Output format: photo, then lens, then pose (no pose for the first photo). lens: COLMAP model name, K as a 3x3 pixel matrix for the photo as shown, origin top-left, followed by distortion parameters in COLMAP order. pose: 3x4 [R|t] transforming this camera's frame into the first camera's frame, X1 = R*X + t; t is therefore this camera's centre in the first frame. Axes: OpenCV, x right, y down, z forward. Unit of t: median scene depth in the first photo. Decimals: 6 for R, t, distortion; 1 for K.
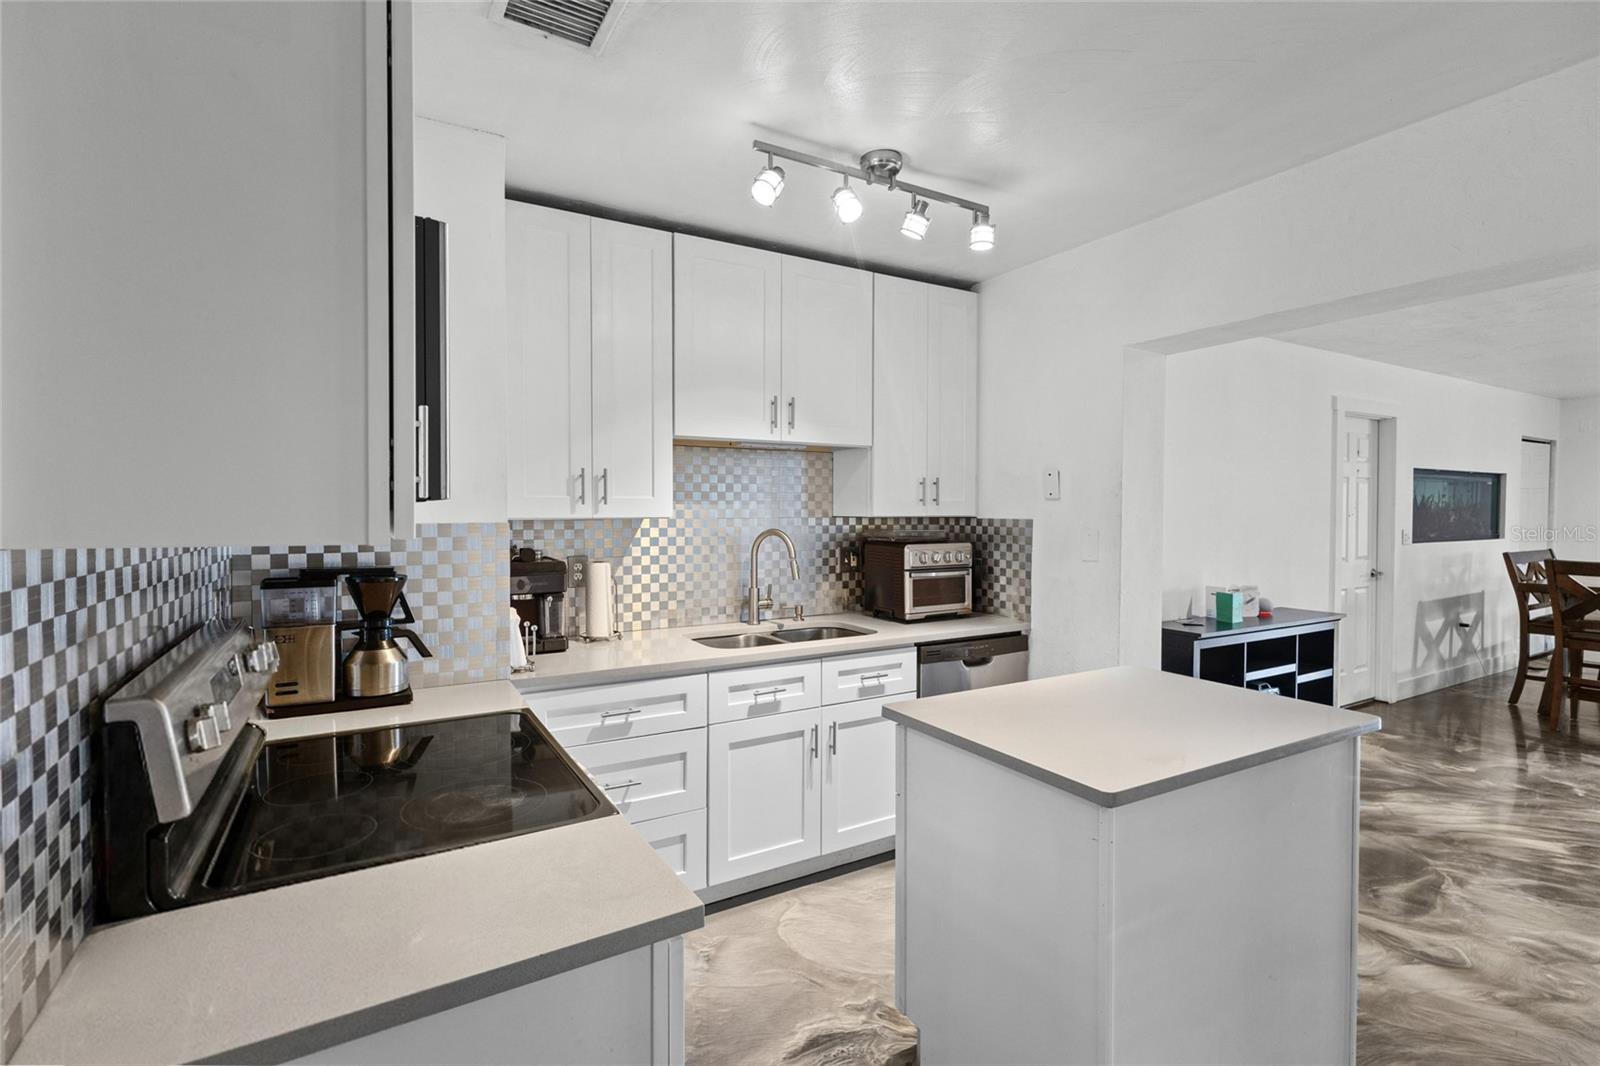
lens RADIAL K [[740.8, 0, 800.0], [0, 740.8, 533.0], [0, 0, 1]] dist [-0.003078, -0.000213]
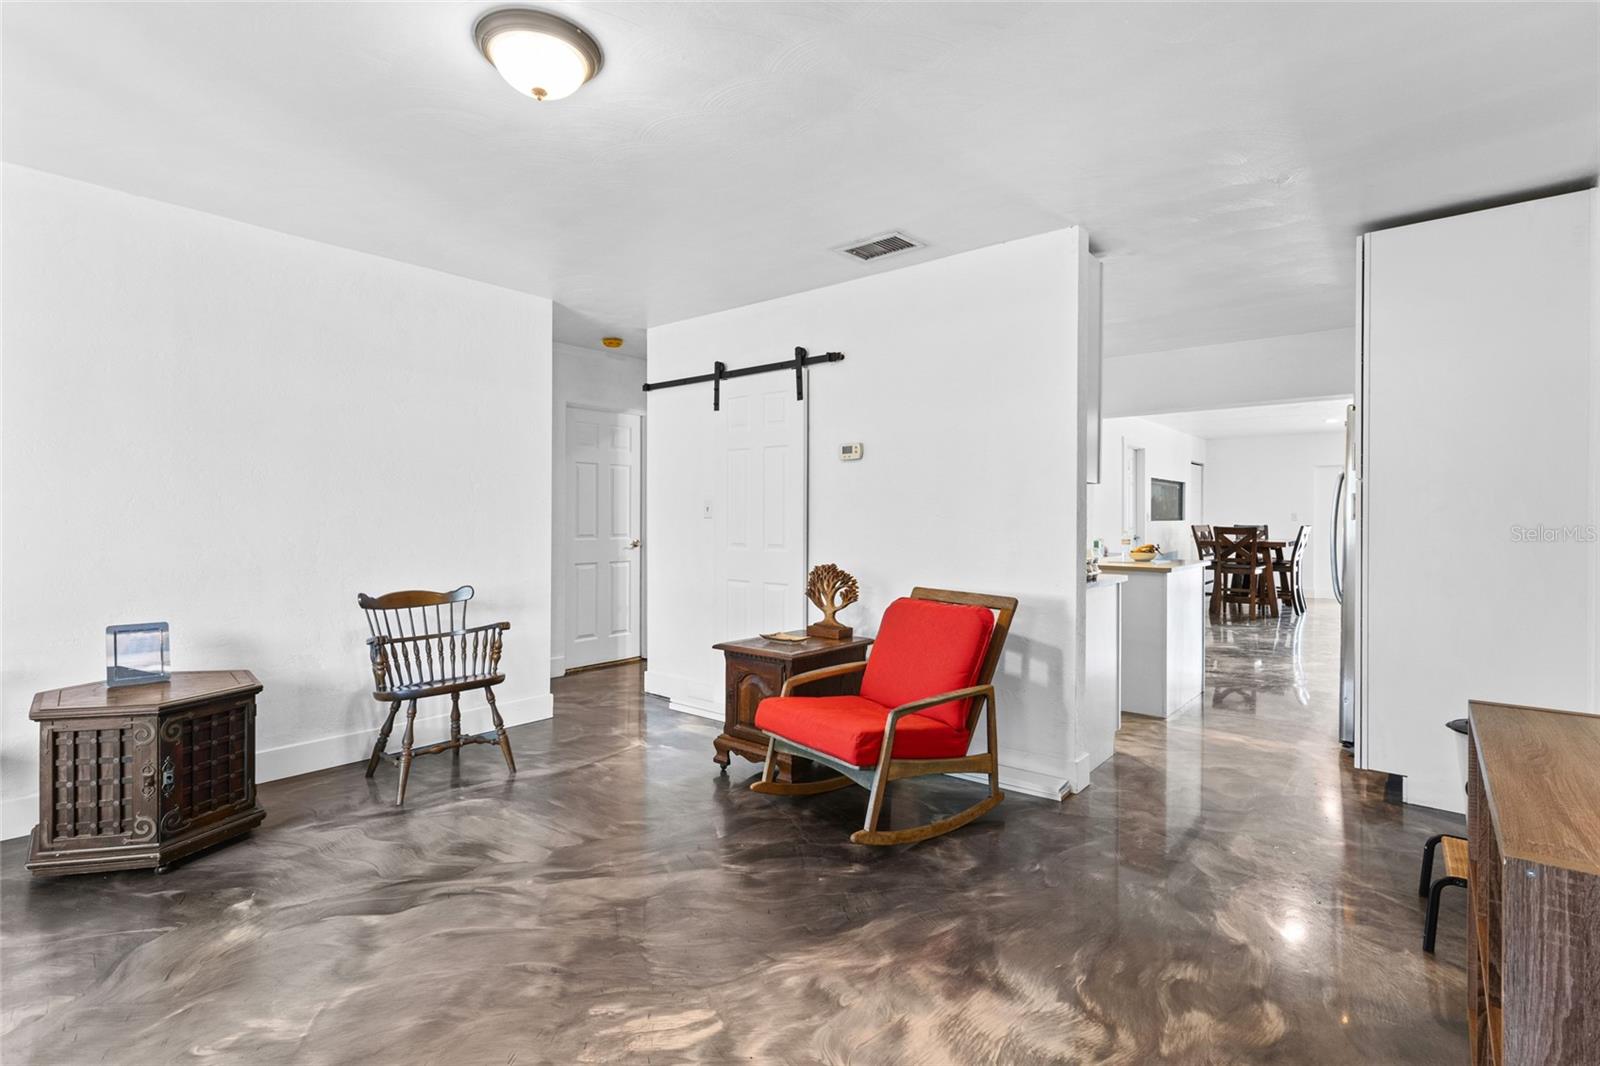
lens RADIAL K [[740.8, 0, 800.0], [0, 740.8, 533.0], [0, 0, 1]] dist [-0.003078, -0.000213]
pose [[0.941877, -0.005104, 0.335919, -0.979485], [0.007966, 0.999943, -0.007143, 0.089897], [-0.335863, 0.009404, 0.941864, -0.671006]]
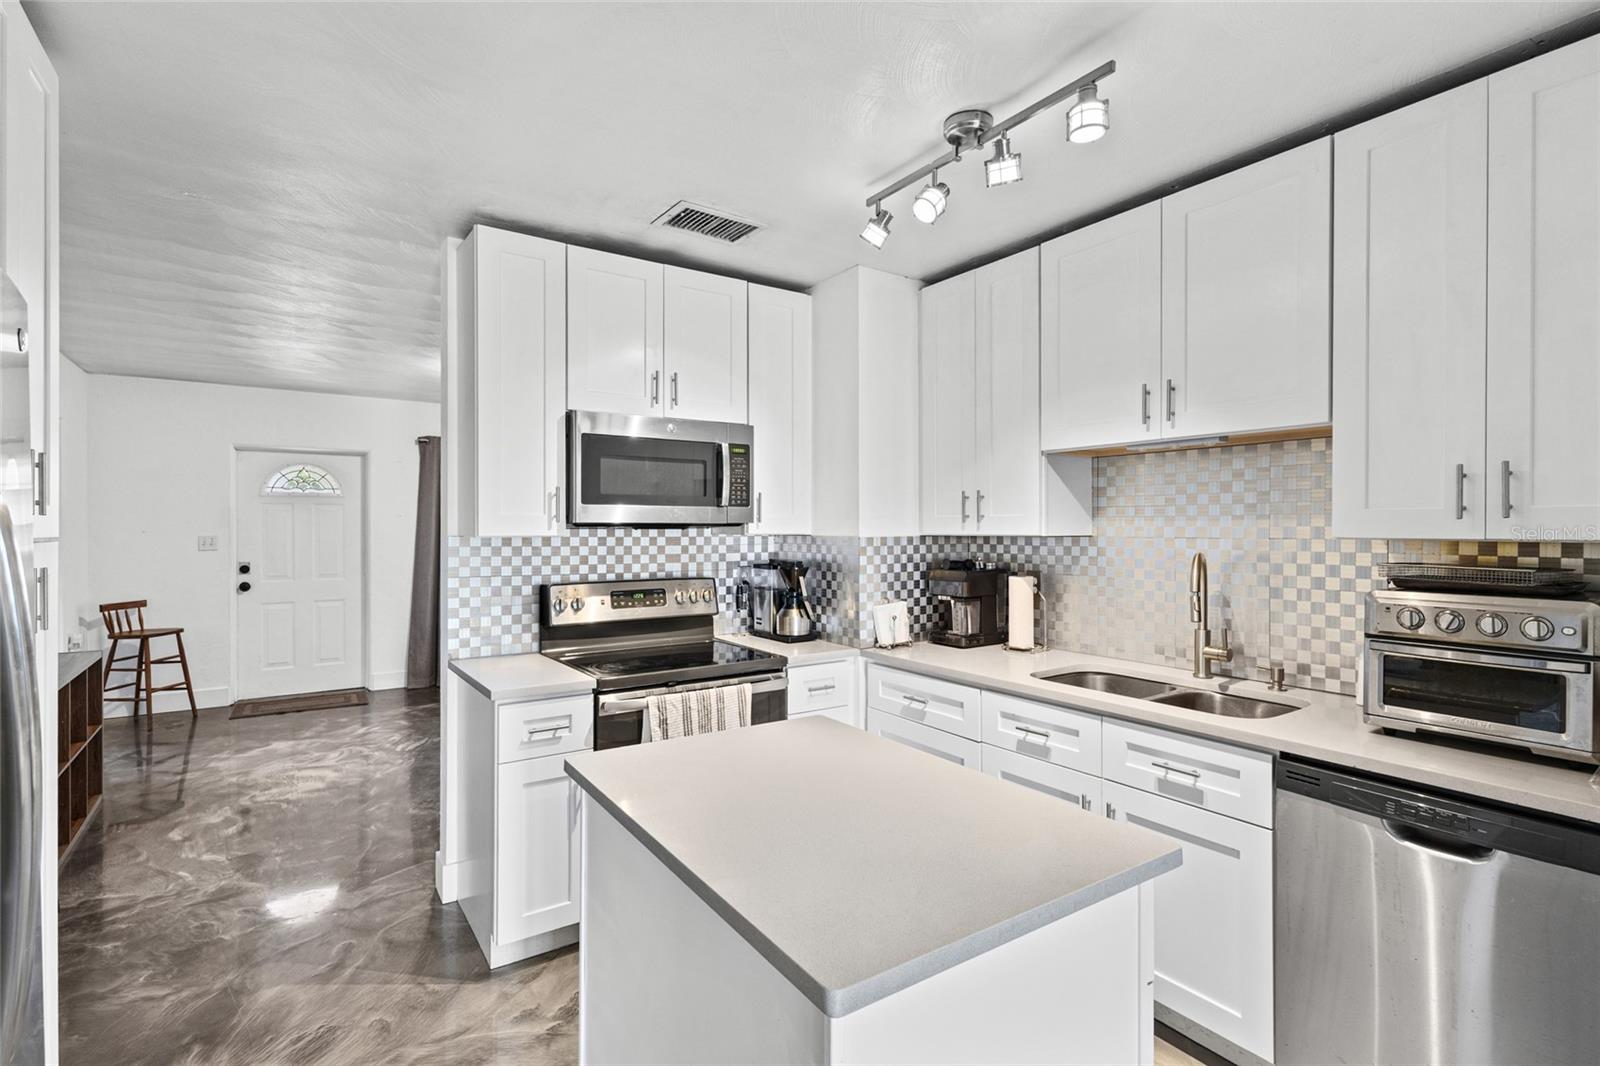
lens RADIAL K [[760.5, 0, 800.0], [0, 760.5, 533.0], [0, 0, 1]] dist [0.027389, -0.000042]
pose [[0.065940, 0.005225, -0.997810, 0.750811], [-0.031820, 0.999489, 0.003131, -0.015835], [0.997316, 0.031544, 0.066073, 0.572305]]
